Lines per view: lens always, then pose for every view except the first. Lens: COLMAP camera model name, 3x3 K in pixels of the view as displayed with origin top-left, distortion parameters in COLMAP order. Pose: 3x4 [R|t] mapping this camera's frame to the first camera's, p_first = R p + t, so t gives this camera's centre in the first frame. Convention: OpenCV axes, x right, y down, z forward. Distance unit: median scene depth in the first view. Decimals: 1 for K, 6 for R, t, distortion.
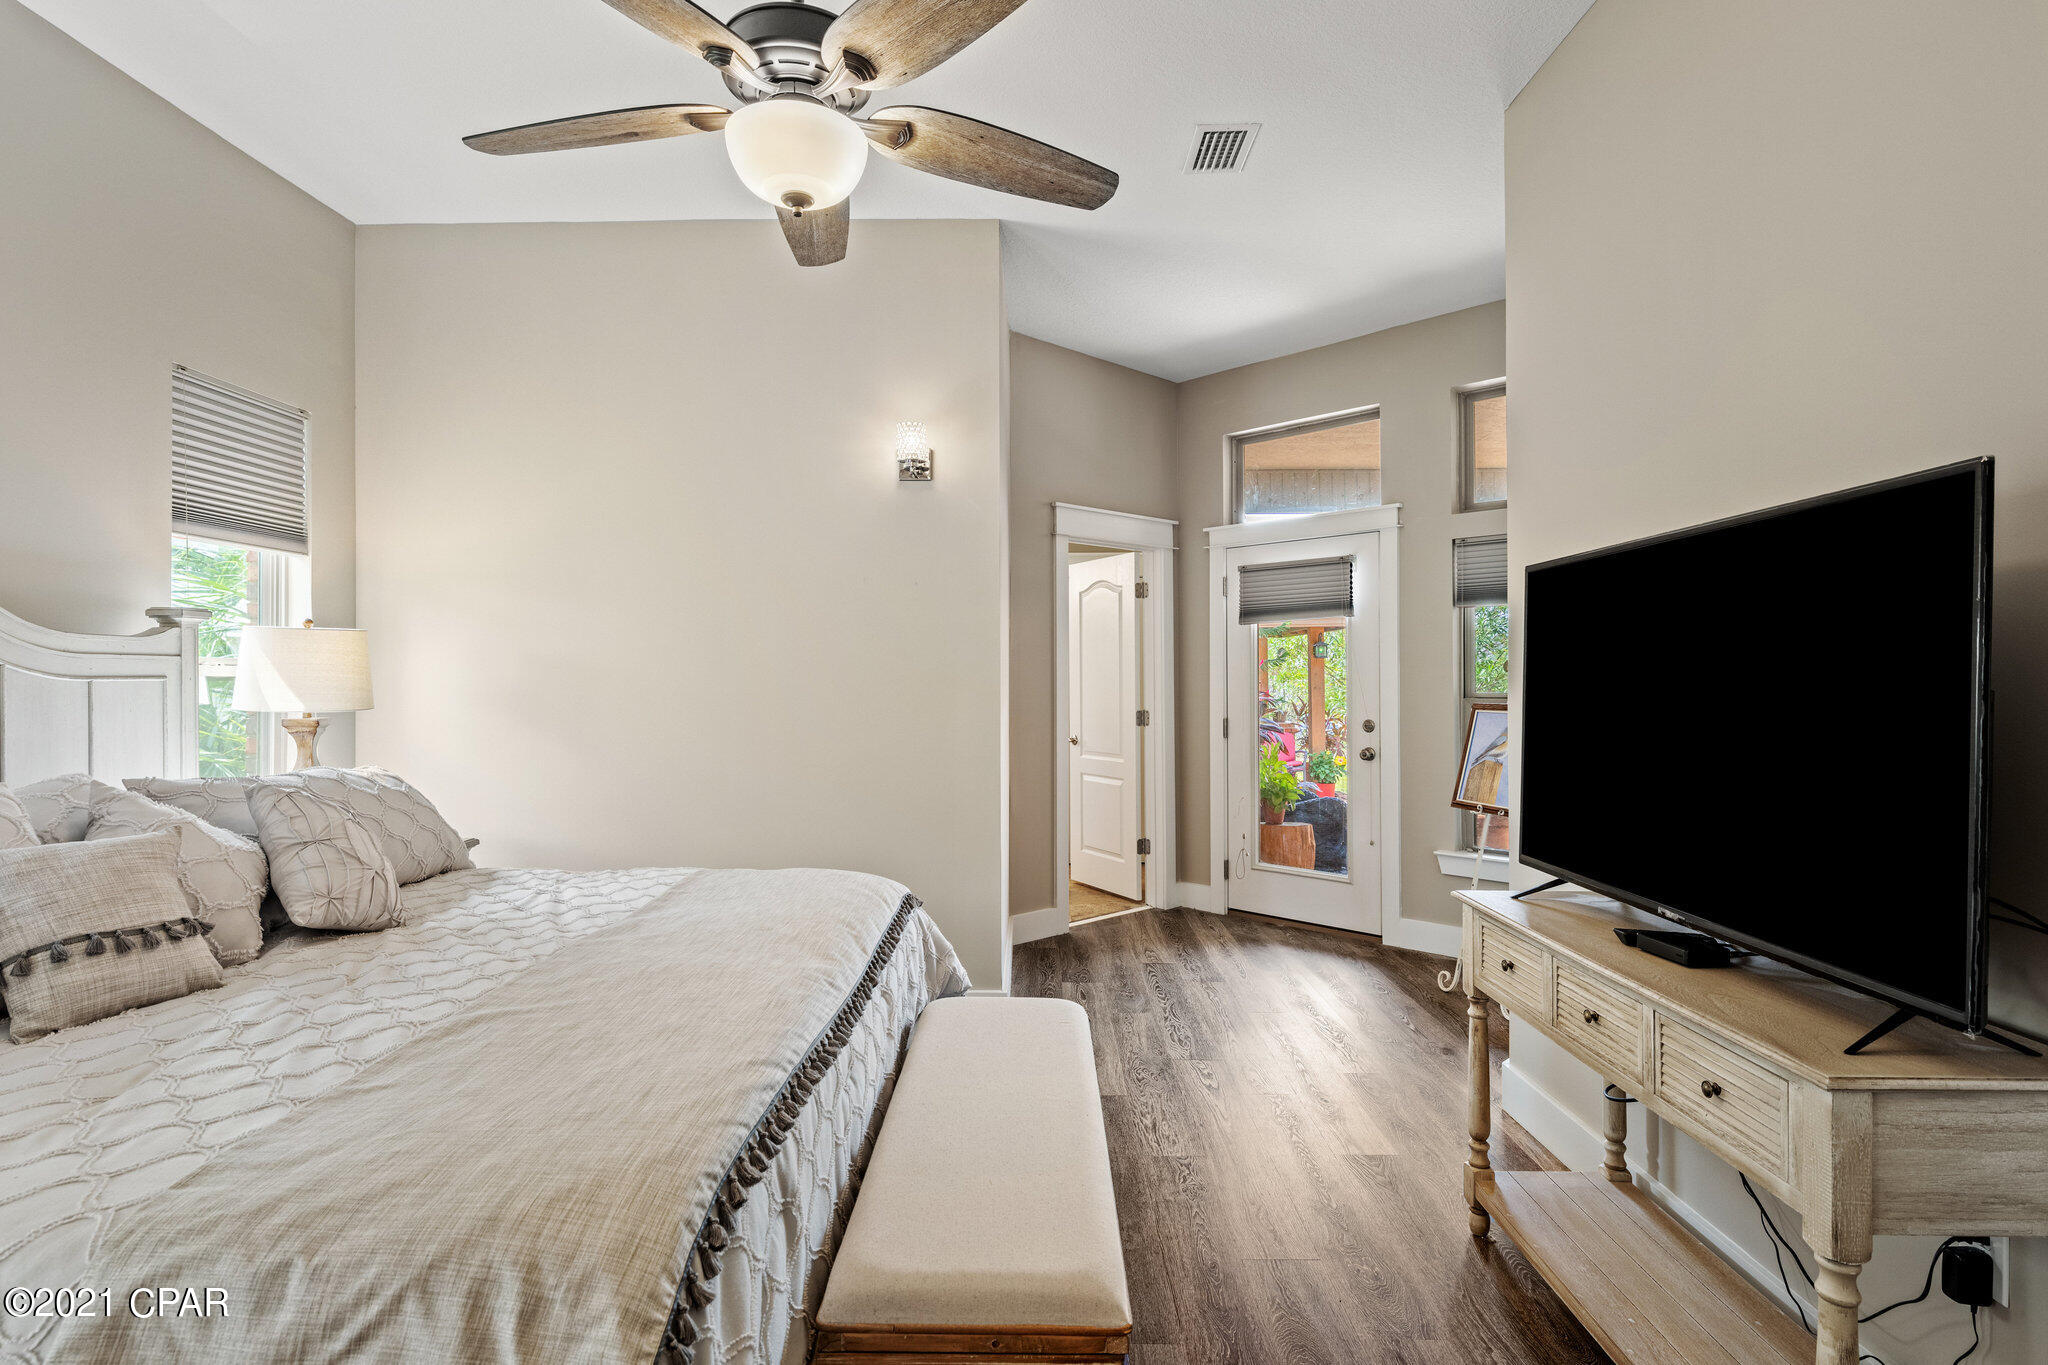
lens RADIAL K [[1043.0, 0, 1026.3], [0, 1043.0, 673.7], [0, 0, 1]] dist [-0.001983, 0.001647]
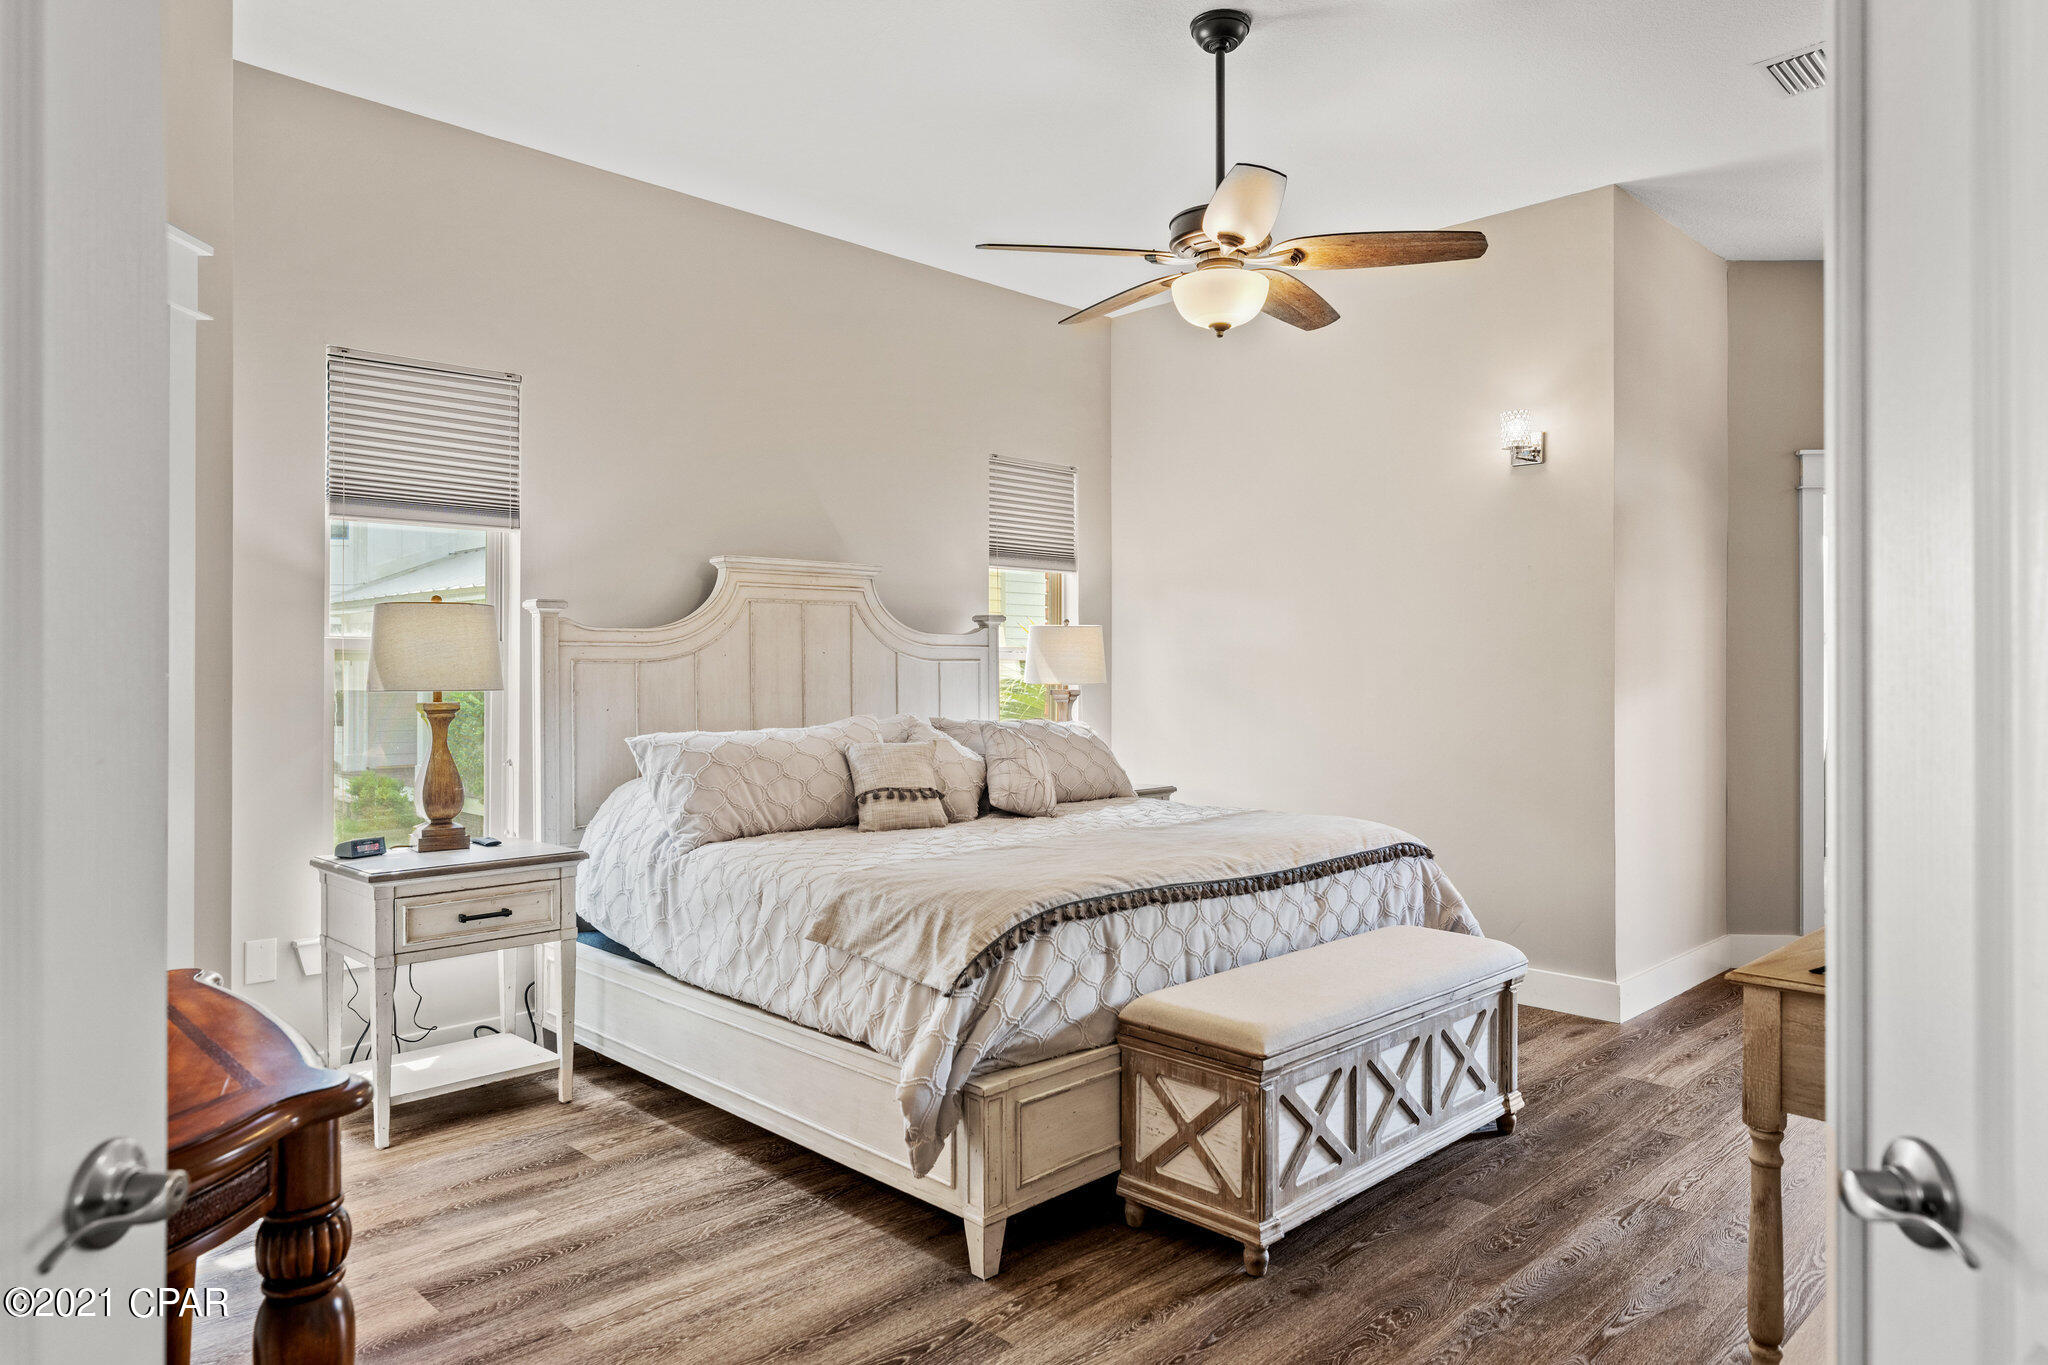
lens RADIAL K [[1292.9, 0, 1024.1], [0, 1292.9, 677.9], [0, 0, 1]] dist [0.006054, 0.001652]
pose [[0.705836, 0.006202, -0.708348, 0.820286], [0.001967, 0.999941, 0.010716, 0.012874], [0.708372, -0.008957, 0.705782, -0.439480]]
